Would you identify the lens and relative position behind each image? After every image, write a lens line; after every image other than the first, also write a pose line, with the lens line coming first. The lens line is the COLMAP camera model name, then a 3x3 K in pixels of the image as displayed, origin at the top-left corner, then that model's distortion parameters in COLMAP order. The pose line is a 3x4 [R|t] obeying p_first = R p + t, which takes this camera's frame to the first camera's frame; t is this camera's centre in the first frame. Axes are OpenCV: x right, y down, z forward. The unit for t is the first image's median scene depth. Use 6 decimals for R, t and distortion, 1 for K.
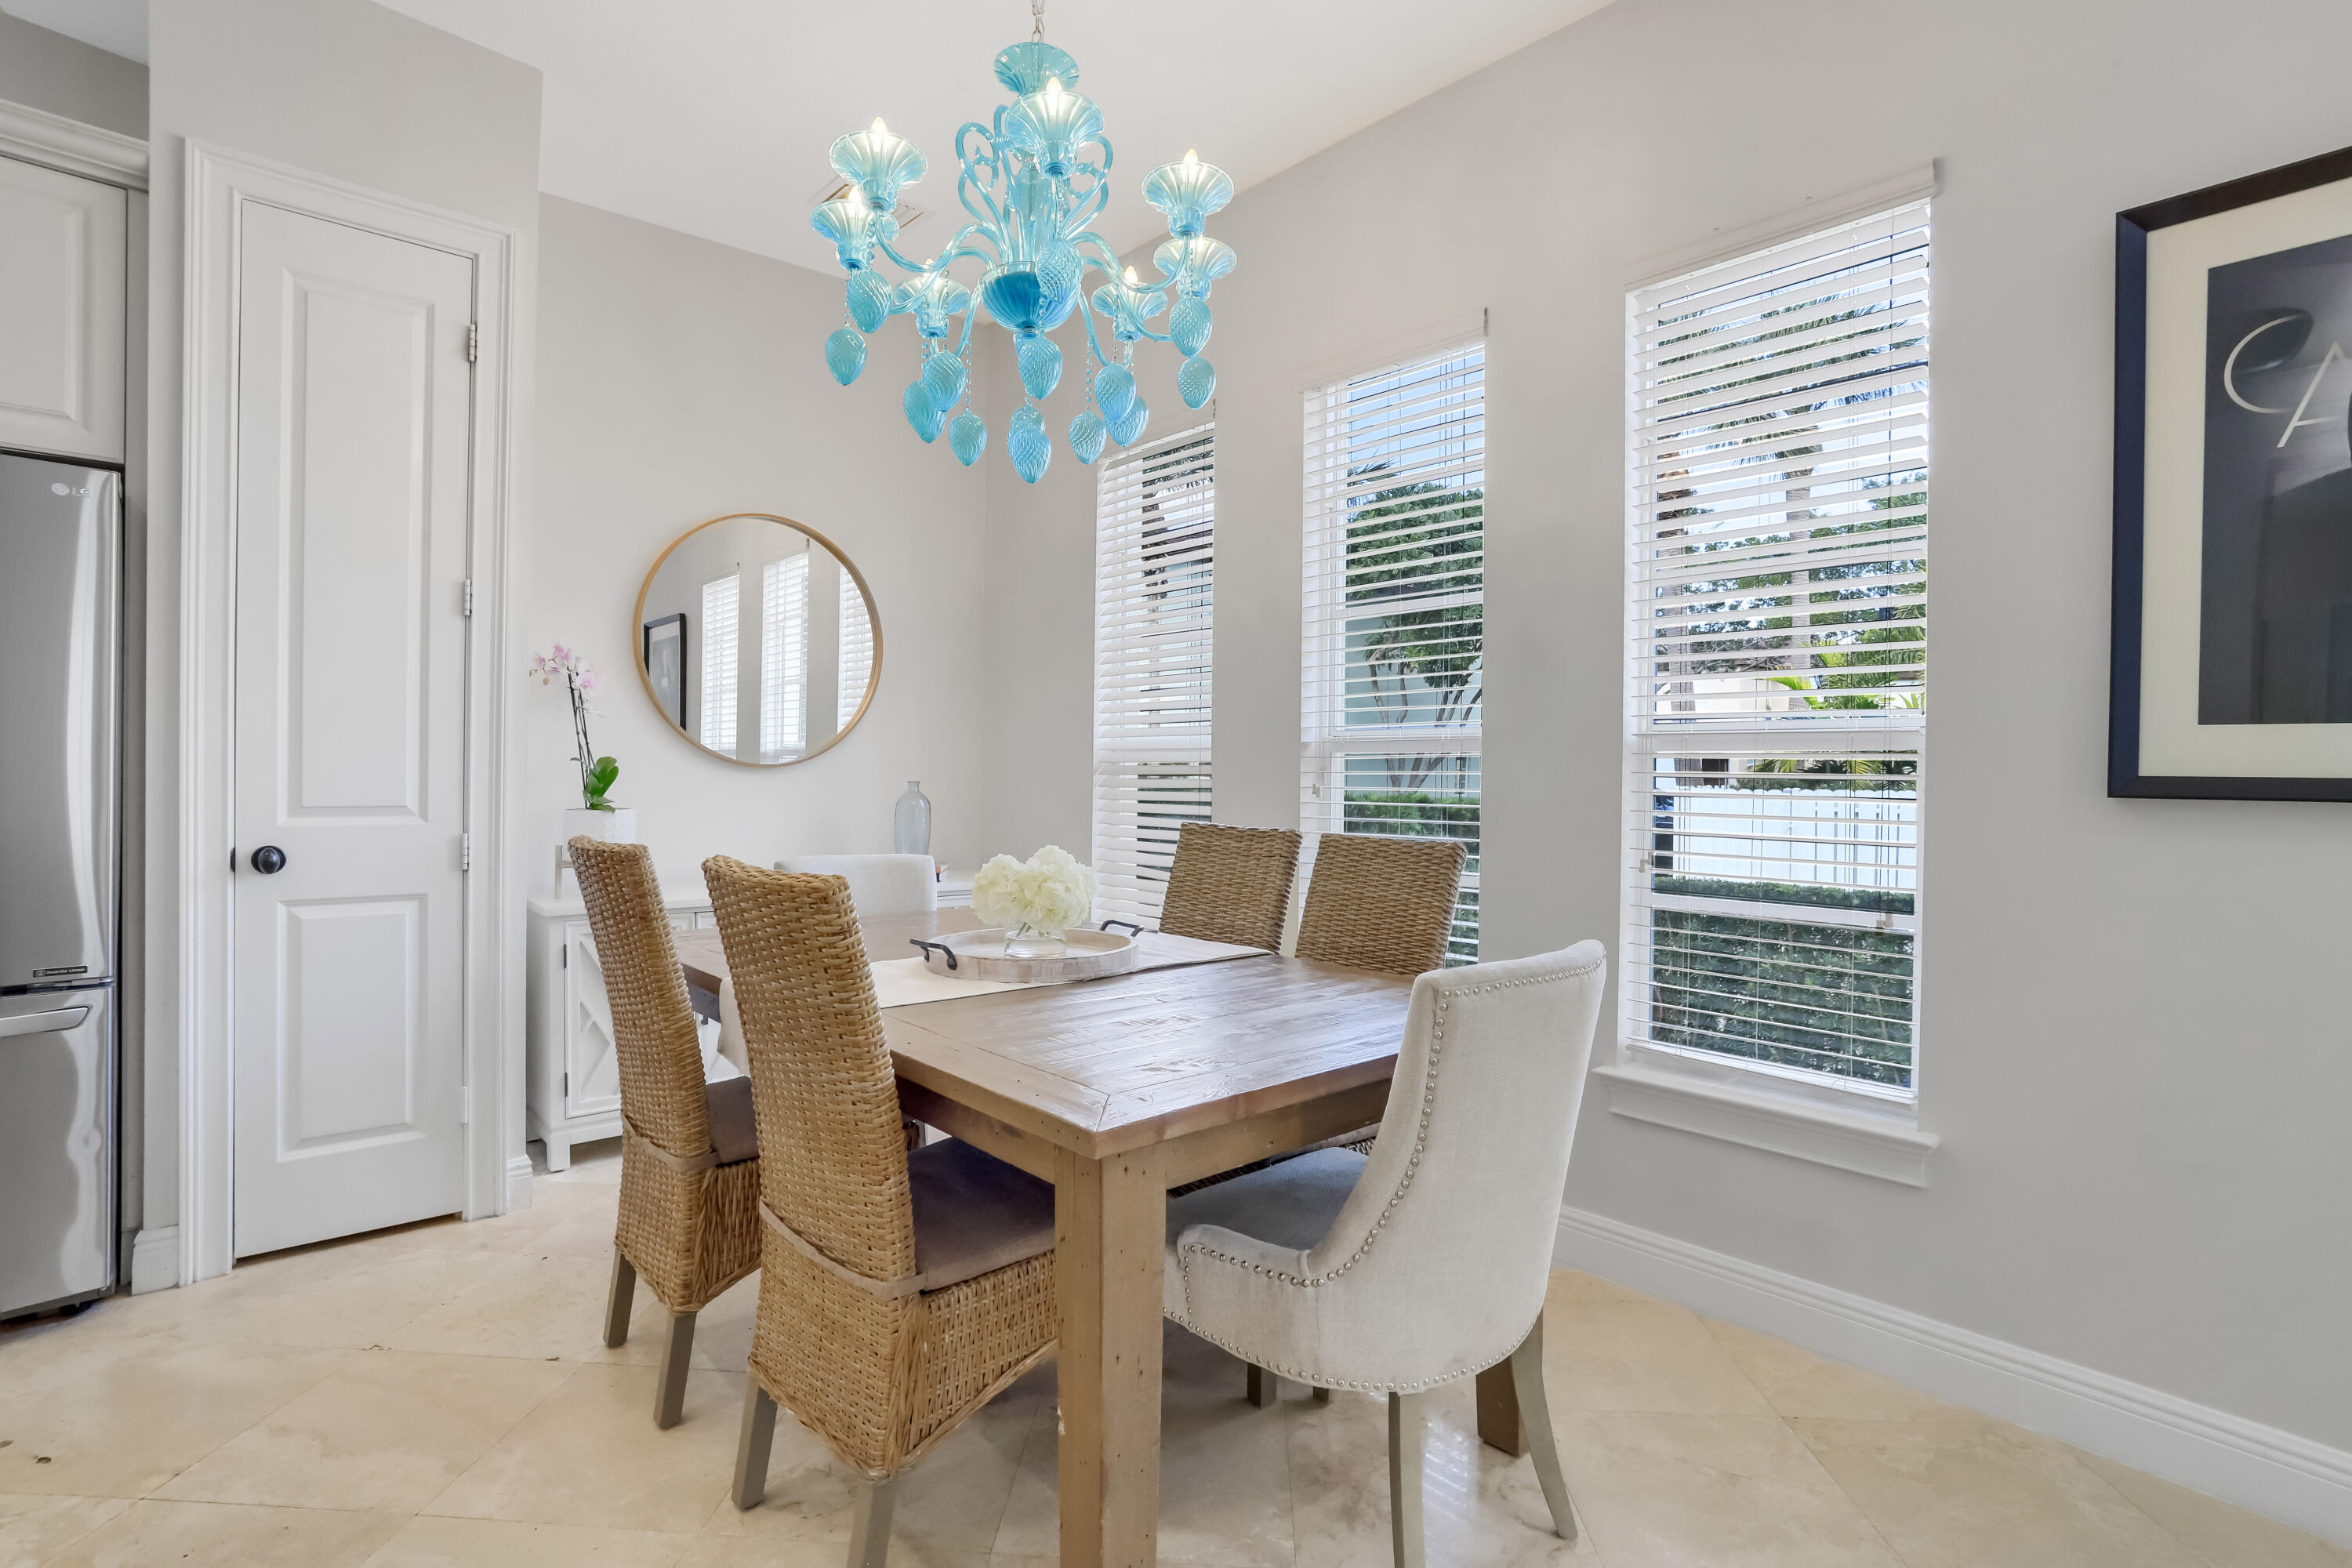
lens RADIAL K [[1136.5, 0, 1175.1], [0, 1136.5, 777.5], [0, 0, 1]] dist [-0.042035, 0.018731]
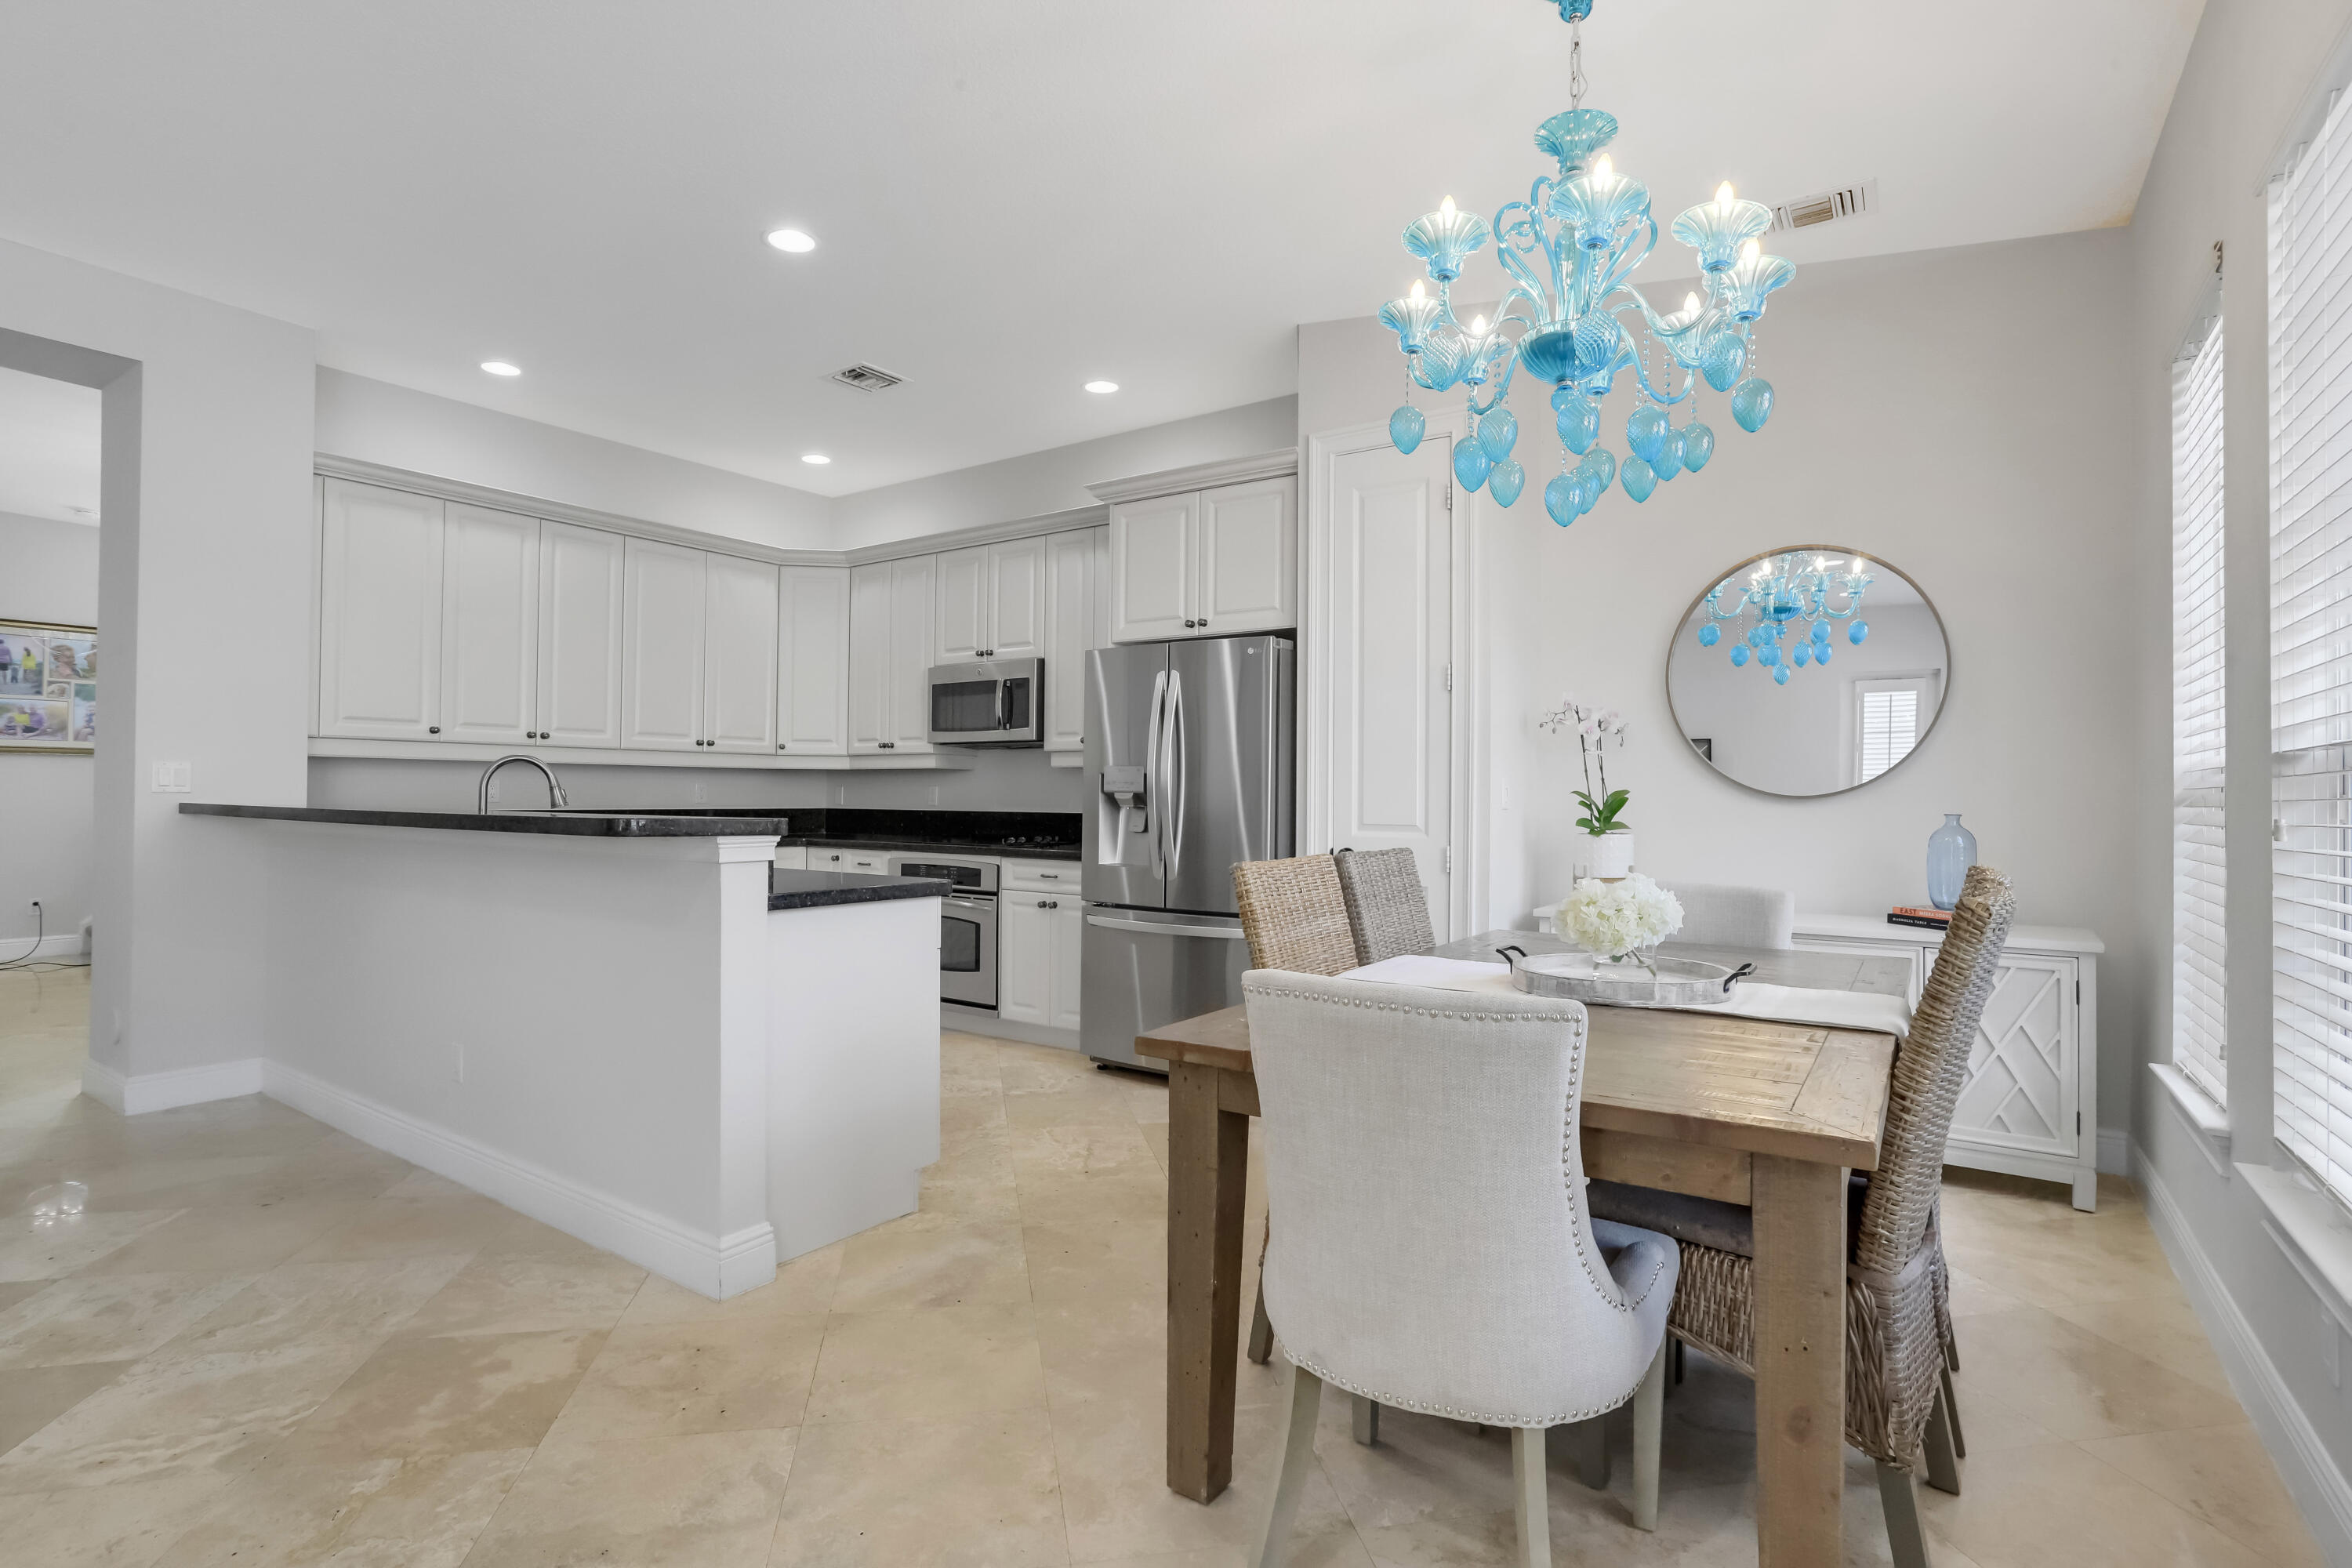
lens RADIAL K [[1136.5, 0, 1154.4], [0, 1136.5, 779.6], [0, 0, 1]] dist [-0.042035, 0.018731]
pose [[0.231349, -0.020349, -0.972658, 0.776097], [-0.011076, 0.999661, -0.023549, 0.005497], [0.972808, 0.016221, 0.231045, 0.374807]]
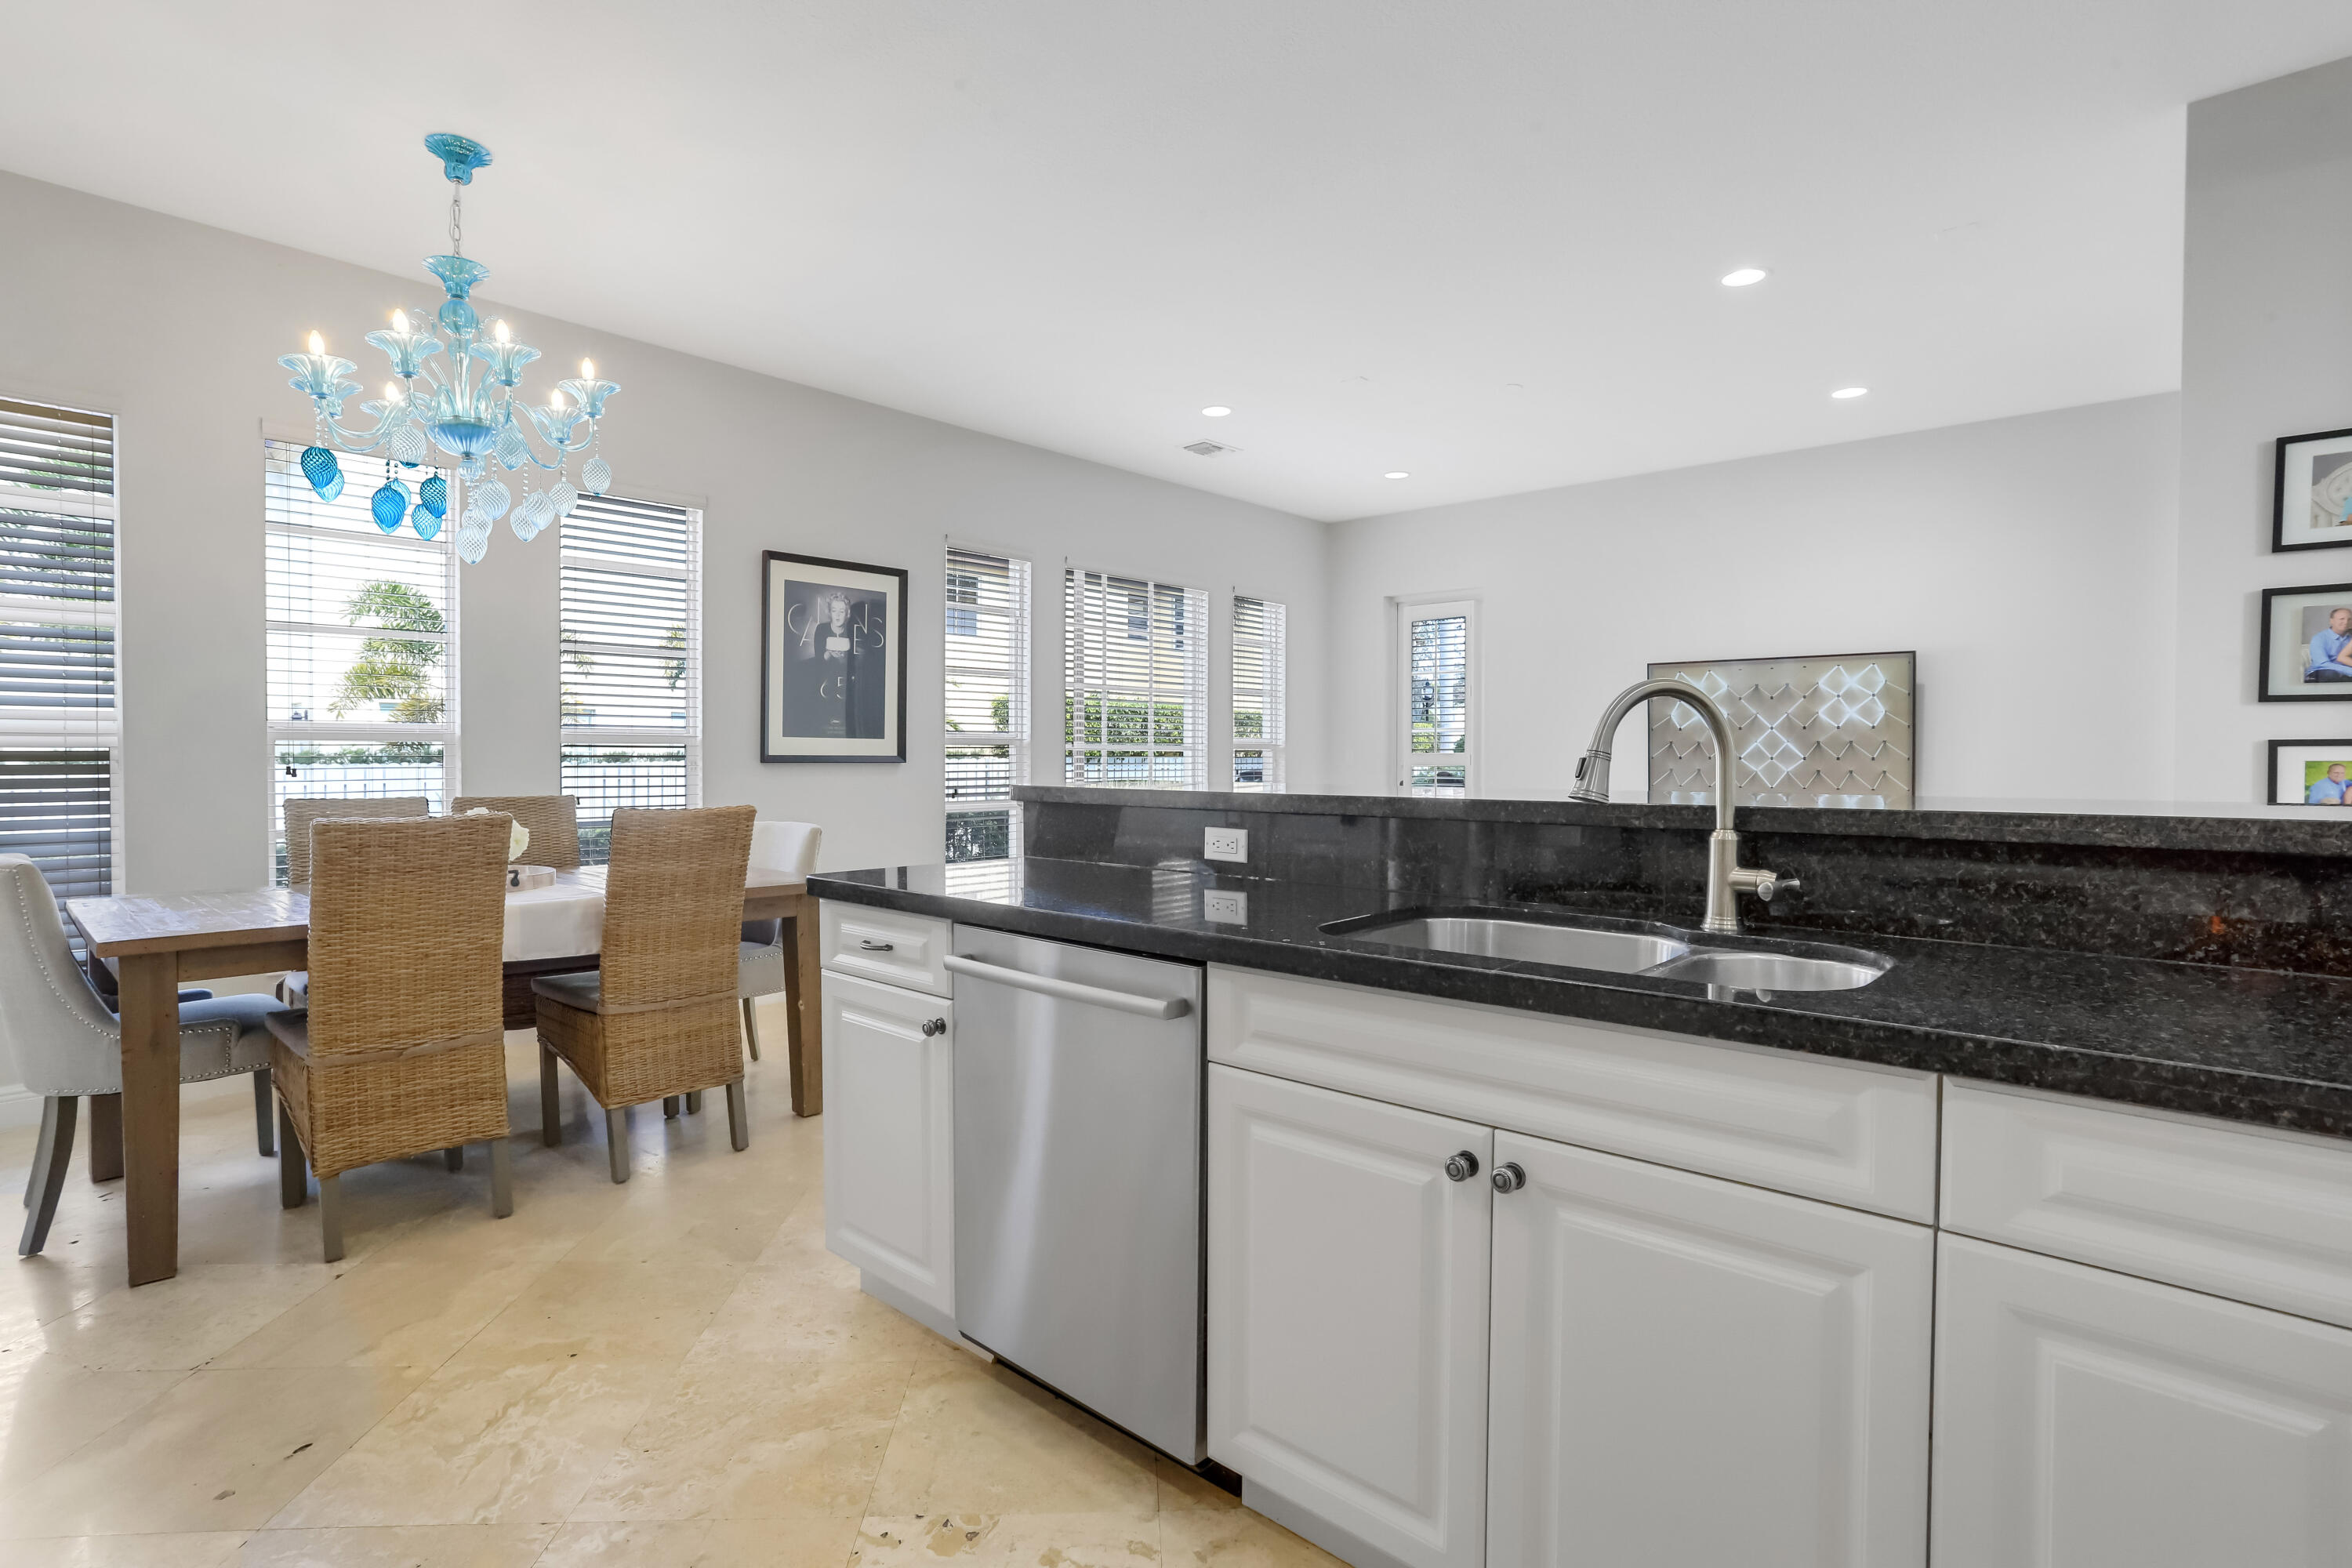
lens RADIAL K [[1136.5, 0, 1161.8], [0, 1136.5, 775.2], [0, 0, 1]] dist [-0.042035, 0.018731]
pose [[-0.100415, -0.028490, 0.994538, -1.619566], [0.007964, 0.999535, 0.029438, -0.020500], [-0.994914, 0.010877, -0.100141, 0.241637]]
